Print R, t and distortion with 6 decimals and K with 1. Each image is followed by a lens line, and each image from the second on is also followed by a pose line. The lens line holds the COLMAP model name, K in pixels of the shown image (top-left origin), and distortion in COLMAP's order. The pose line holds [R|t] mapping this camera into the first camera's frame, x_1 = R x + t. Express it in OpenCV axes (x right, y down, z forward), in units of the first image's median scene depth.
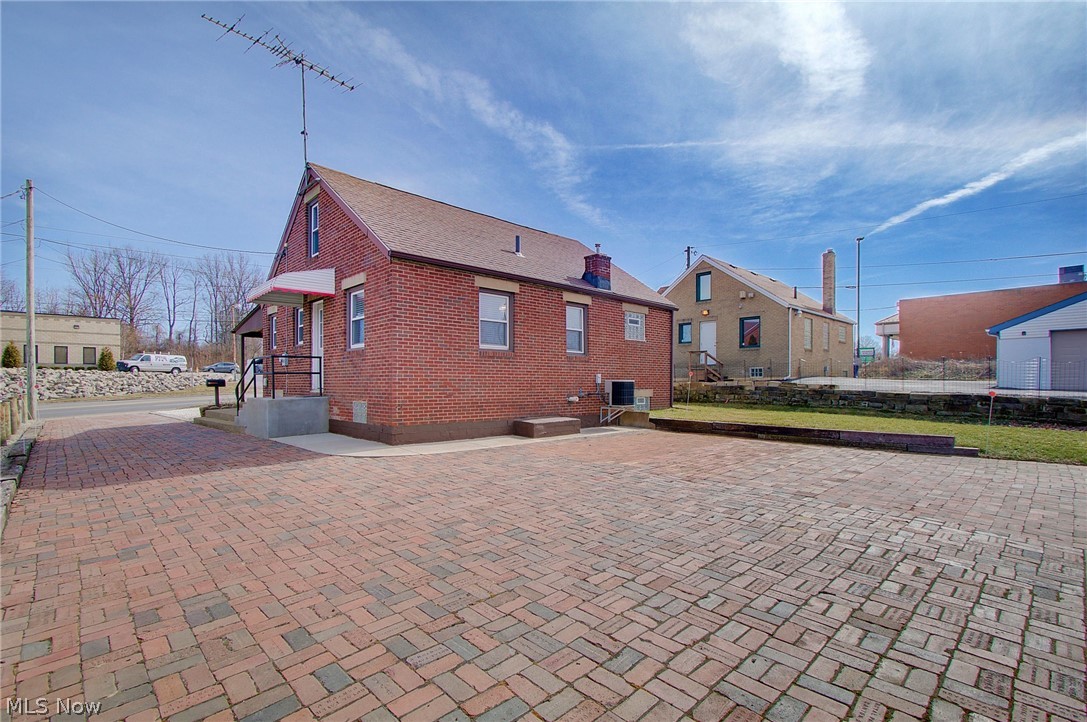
lens RADIAL K [[495.9, 0, 543.5], [0, 495.9, 361.0], [0, 0, 1]] dist [0.008991, -0.000230]
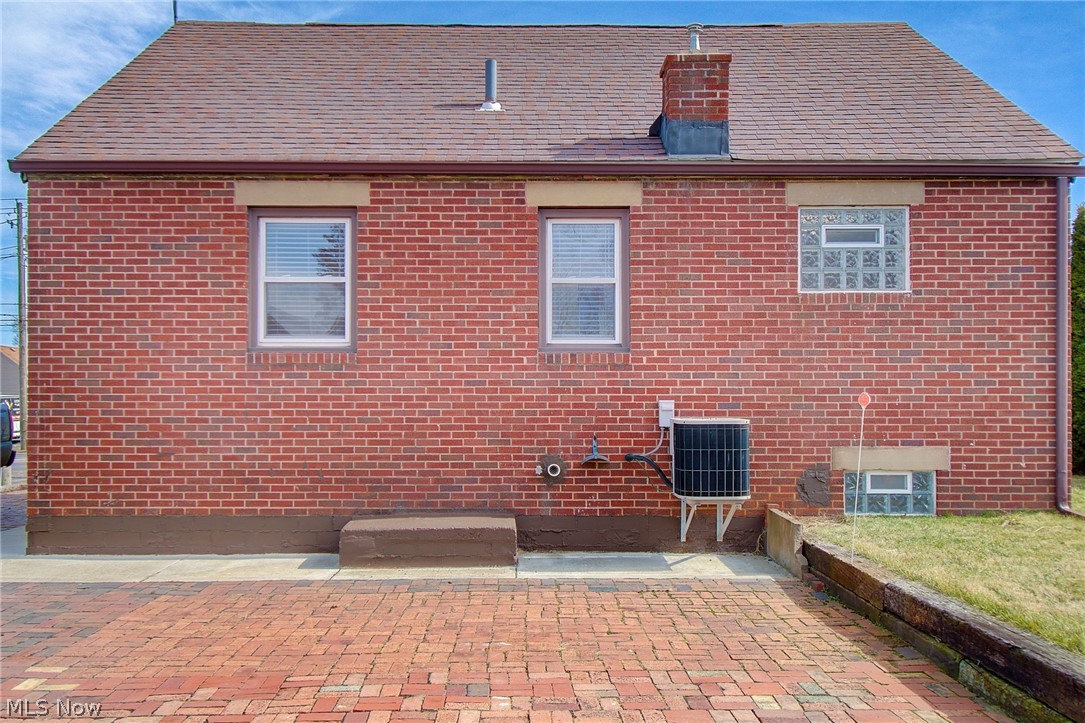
lens RADIAL K [[939.4, 0, 542.4], [0, 939.4, 384.5], [0, 0, 1]] dist [0.051330, -0.001322]
pose [[0.725752, -0.032296, -0.687198, 0.520597], [0.031258, 0.999414, -0.013957, 0.022323], [0.687246, -0.011351, 0.726336, 0.478701]]
